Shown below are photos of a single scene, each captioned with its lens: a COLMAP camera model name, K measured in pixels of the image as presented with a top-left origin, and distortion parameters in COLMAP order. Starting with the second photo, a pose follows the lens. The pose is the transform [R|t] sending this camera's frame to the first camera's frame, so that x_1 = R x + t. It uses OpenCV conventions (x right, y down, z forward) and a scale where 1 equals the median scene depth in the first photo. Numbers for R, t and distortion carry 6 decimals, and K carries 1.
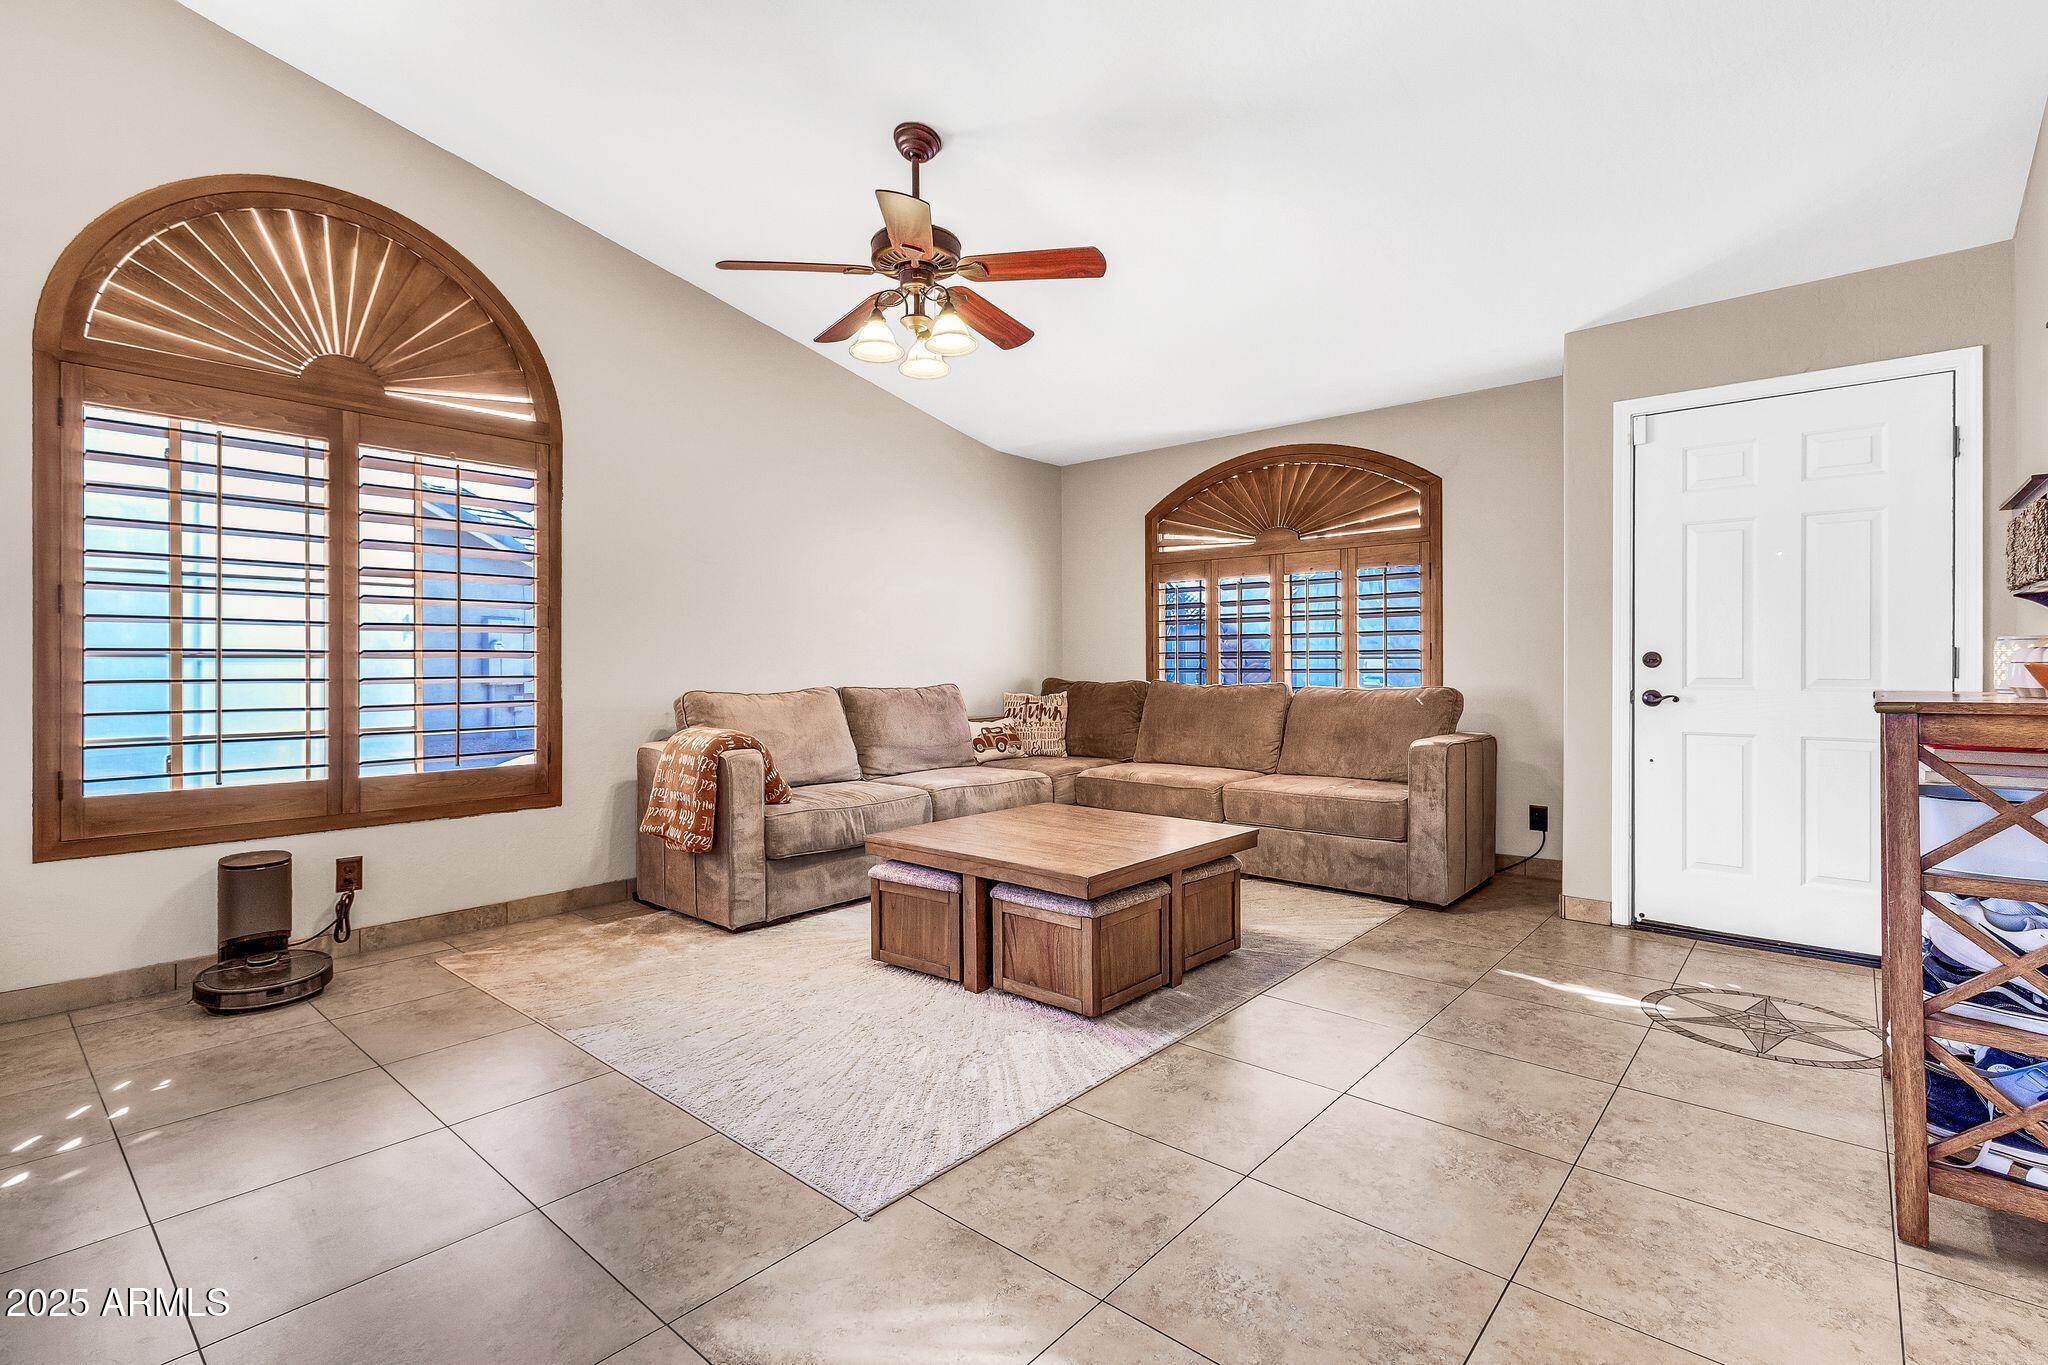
lens RADIAL K [[946.0, 0, 1035.0], [0, 946.0, 665.5], [0, 0, 1]] dist [0.005931, 0.000298]
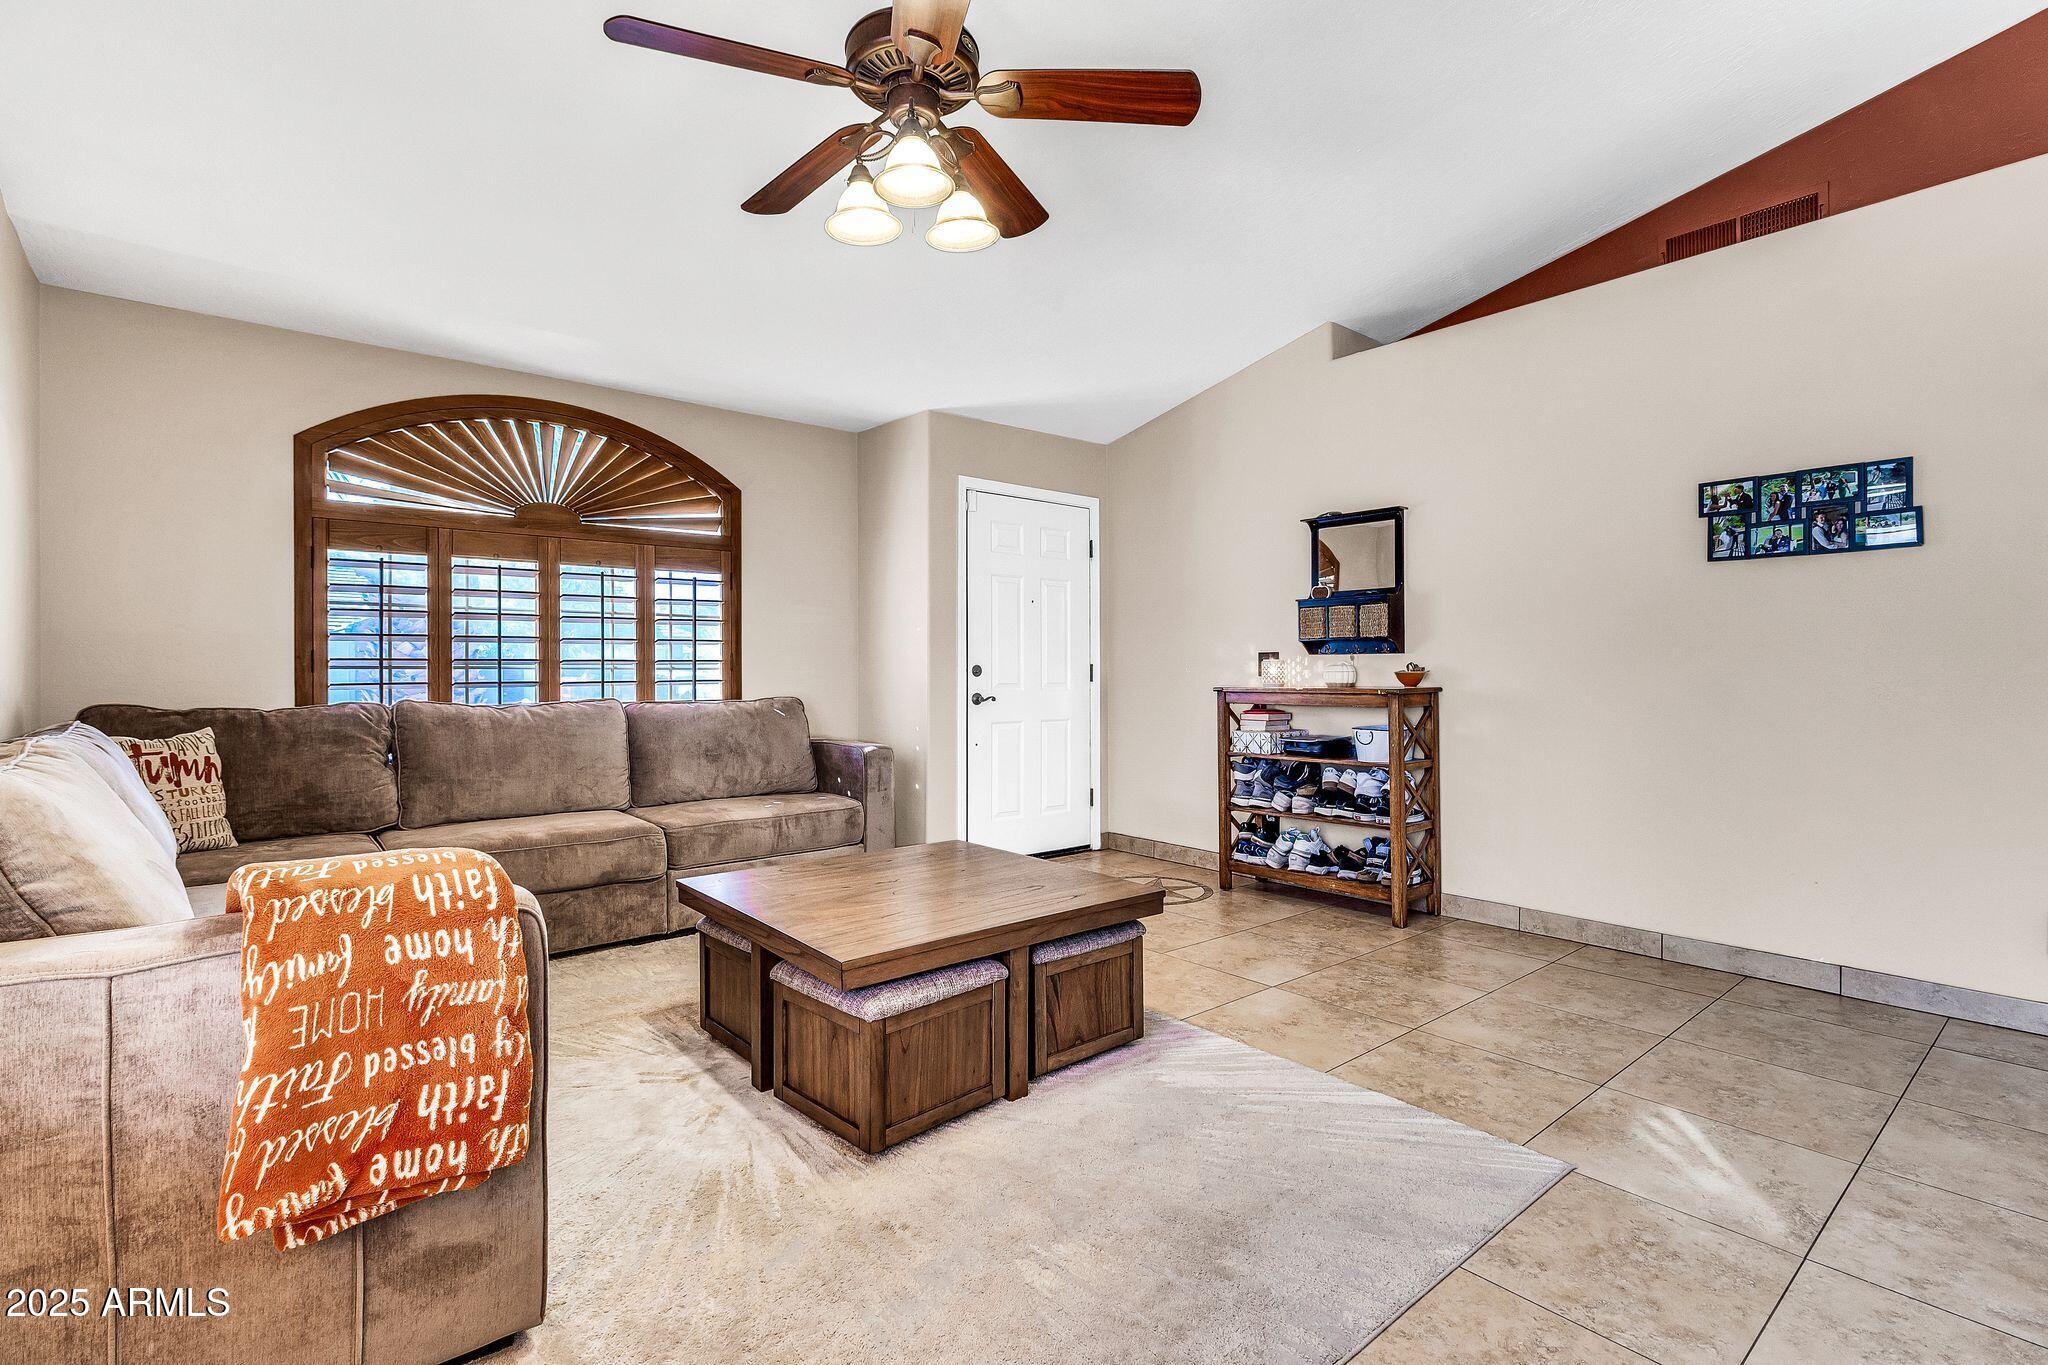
lens RADIAL K [[946.0, 0, 1027.6], [0, 946.0, 676.4], [0, 0, 1]] dist [0.005931, 0.000298]
pose [[0.160805, -0.004274, 0.986977, -0.730723], [0.004540, 0.999983, 0.003591, -0.002846], [-0.986976, 0.003904, 0.160822, 0.763075]]
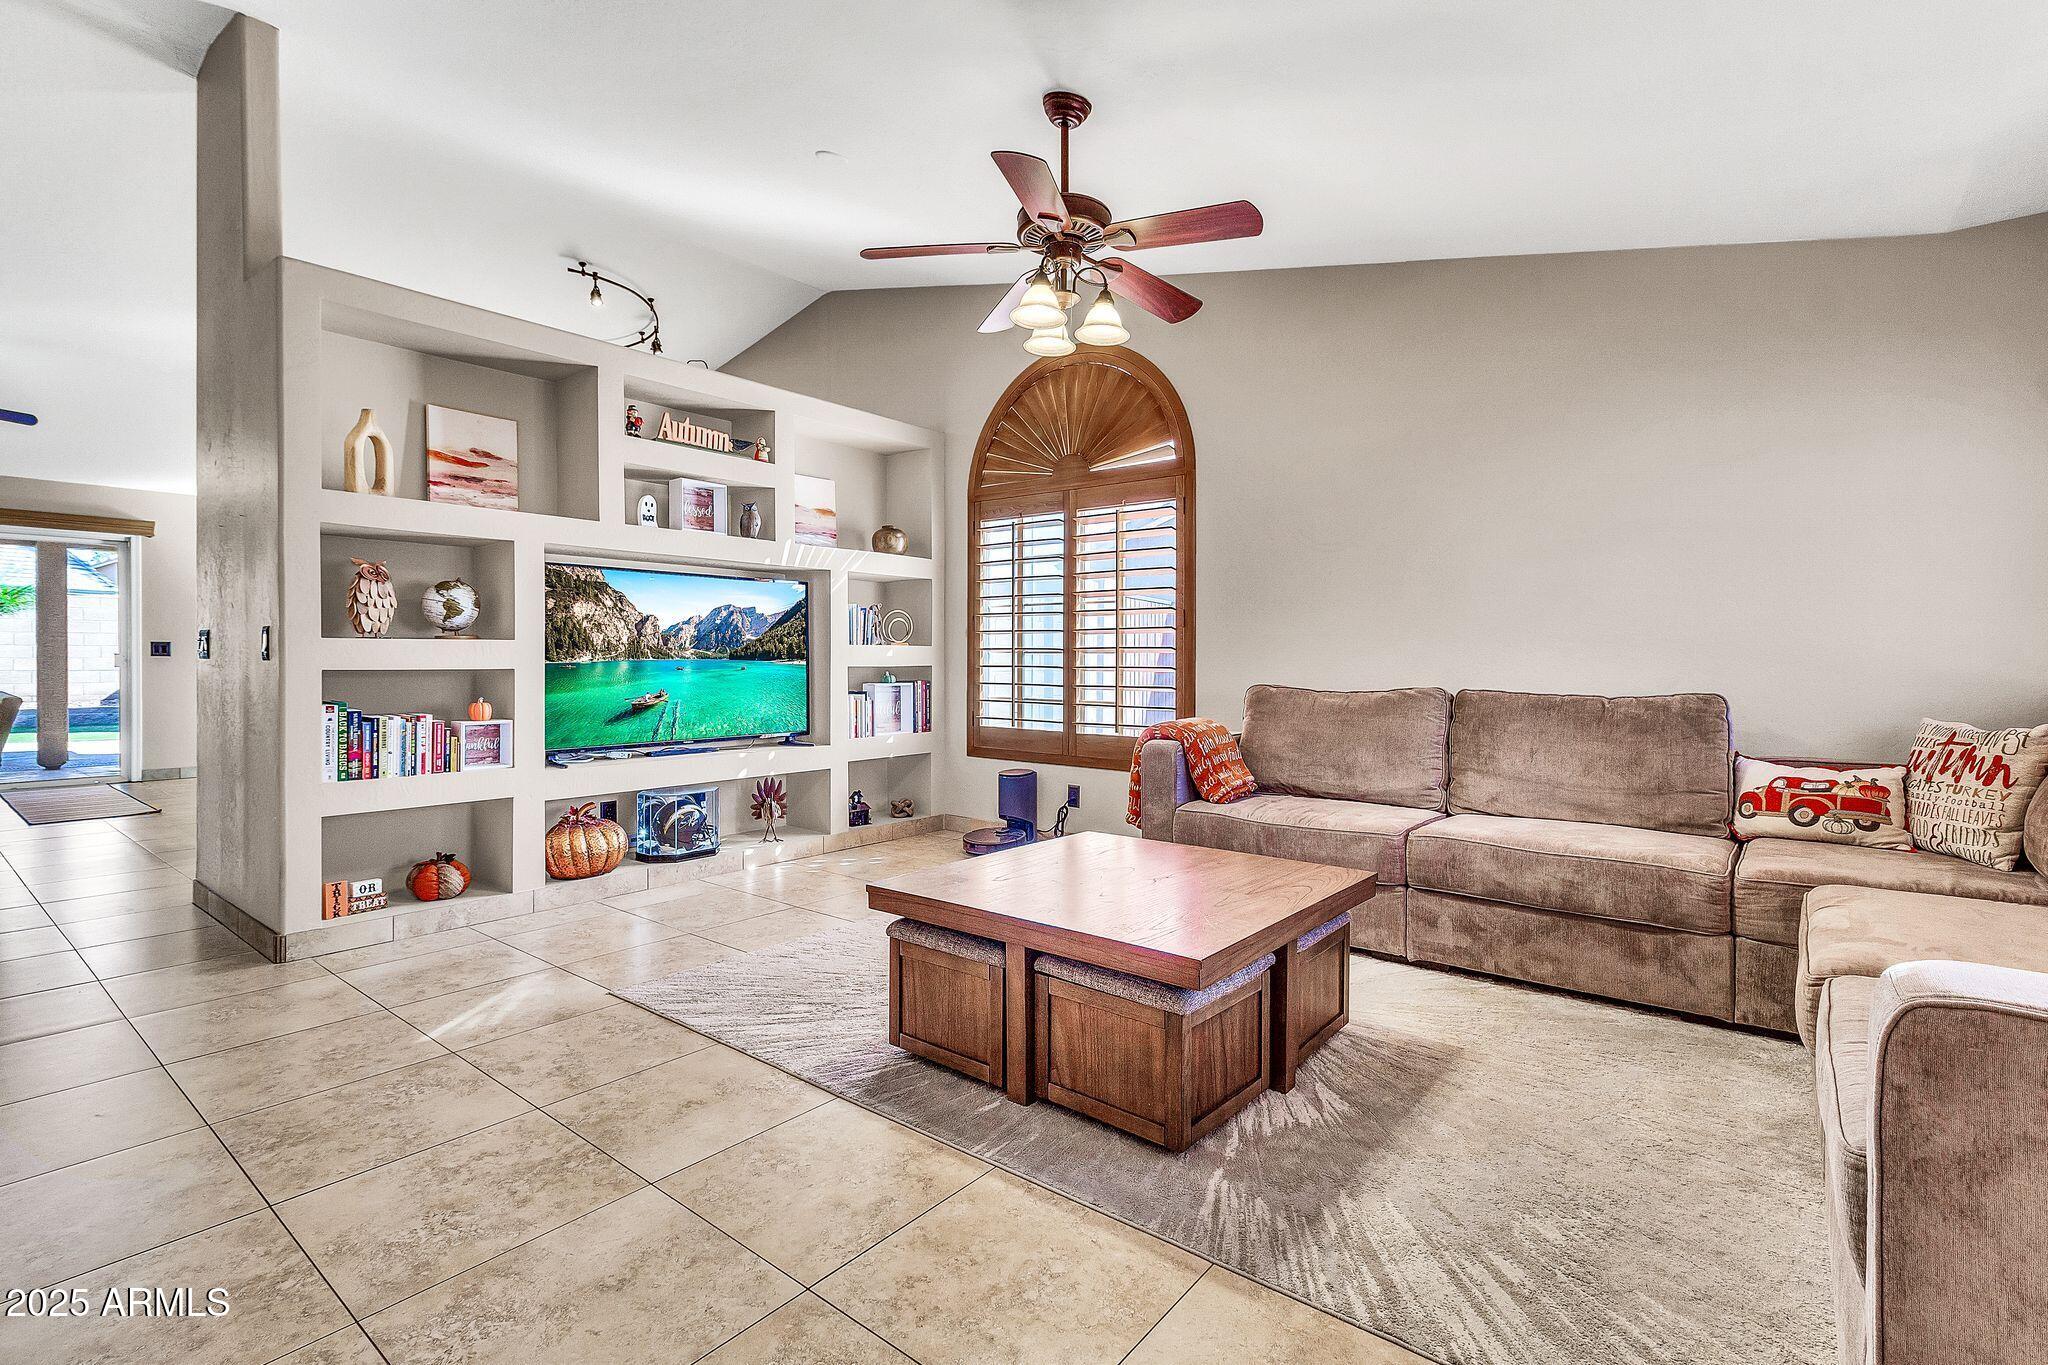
lens RADIAL K [[946.0, 0, 1026.2], [0, 946.0, 663.5], [0, 0, 1]] dist [0.005931, 0.000298]
pose [[0.028297, 0.008861, -0.999560, 0.778531], [-0.004036, 0.999954, 0.008750, -0.004359], [0.999591, 0.003787, 0.028331, 0.879265]]
